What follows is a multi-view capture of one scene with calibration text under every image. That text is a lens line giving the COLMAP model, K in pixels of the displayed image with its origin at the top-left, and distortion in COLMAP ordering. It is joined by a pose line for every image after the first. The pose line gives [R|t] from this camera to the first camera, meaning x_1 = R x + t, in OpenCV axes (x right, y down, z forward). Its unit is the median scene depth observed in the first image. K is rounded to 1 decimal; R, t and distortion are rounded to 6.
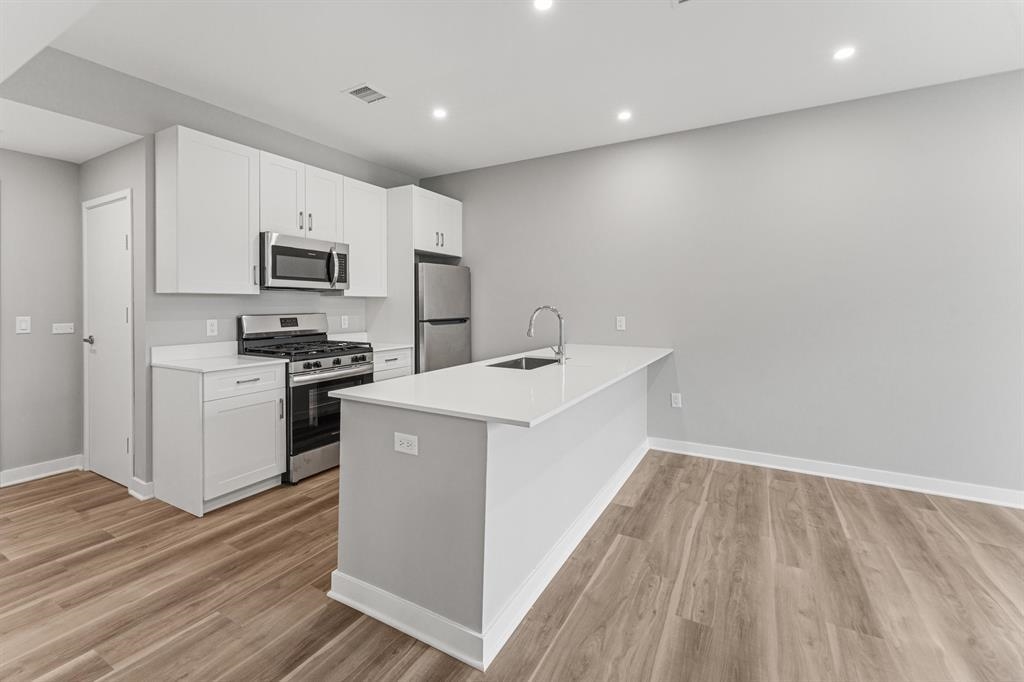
lens RADIAL K [[453.2, 0, 498.6], [0, 453.2, 307.3], [0, 0, 1]] dist [0.011960, -0.002444]
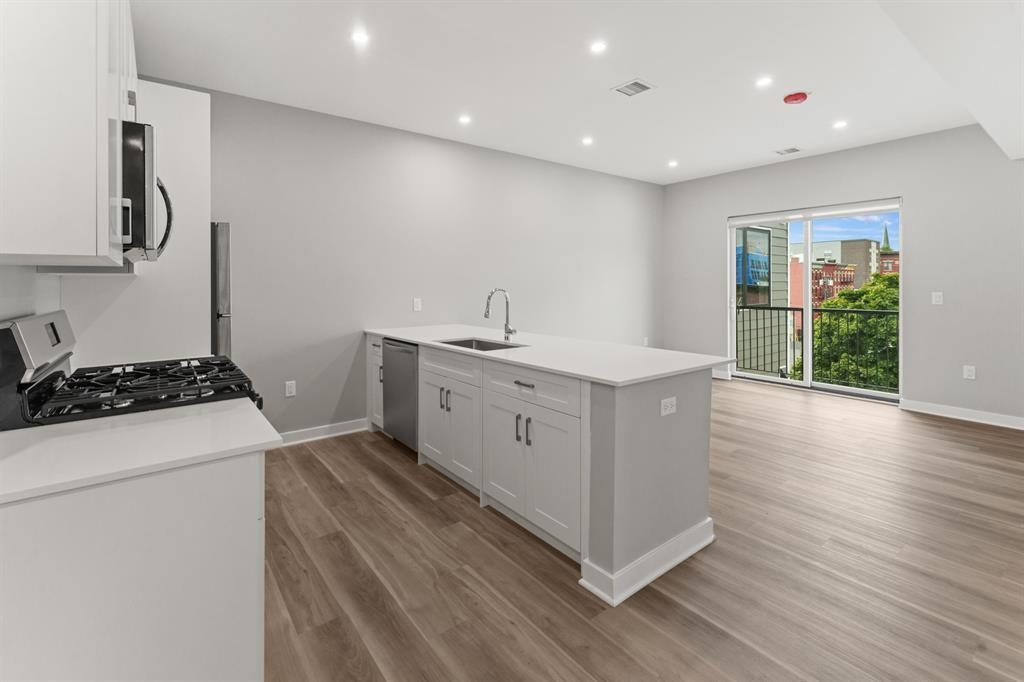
lens RADIAL K [[453.2, 0, 506.7], [0, 453.2, 300.0], [0, 0, 1]] dist [0.011960, -0.002444]
pose [[0.385763, -0.037200, 0.921848, -0.897471], [0.018983, 0.999295, 0.032381, -0.007643], [-0.922403, 0.005008, 0.386197, 0.595668]]
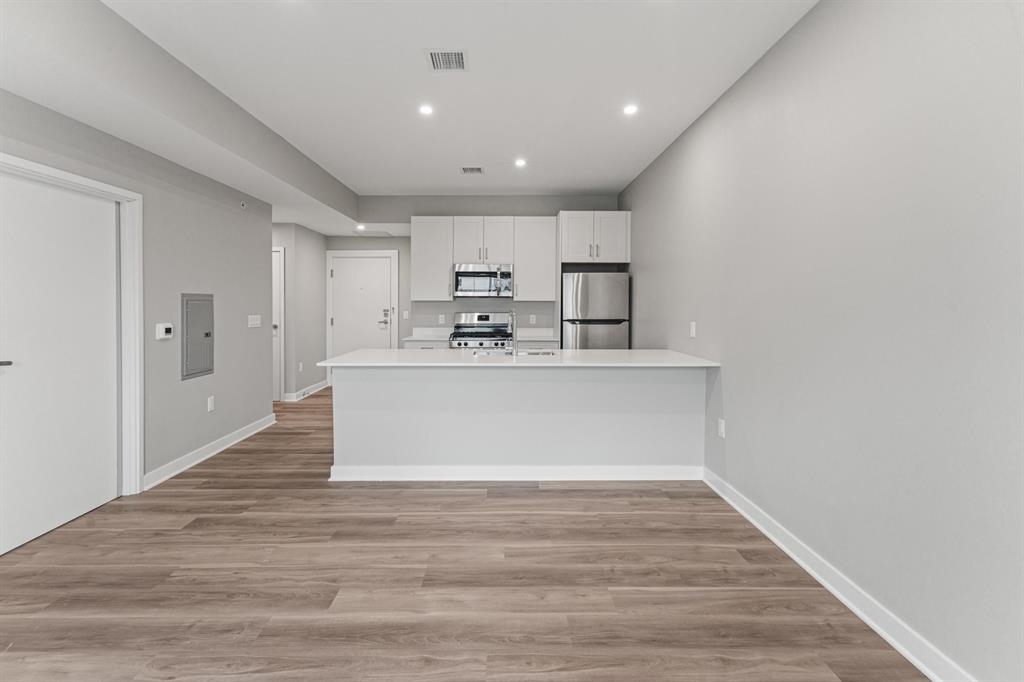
lens RADIAL K [[453.2, 0, 496.2], [0, 453.2, 303.2], [0, 0, 1]] dist [0.011960, -0.002444]
pose [[0.485050, -0.006191, -0.874465, 1.207806], [-0.008034, 0.999901, -0.011535, -0.000462], [0.874450, 0.012620, 0.484952, 0.360193]]
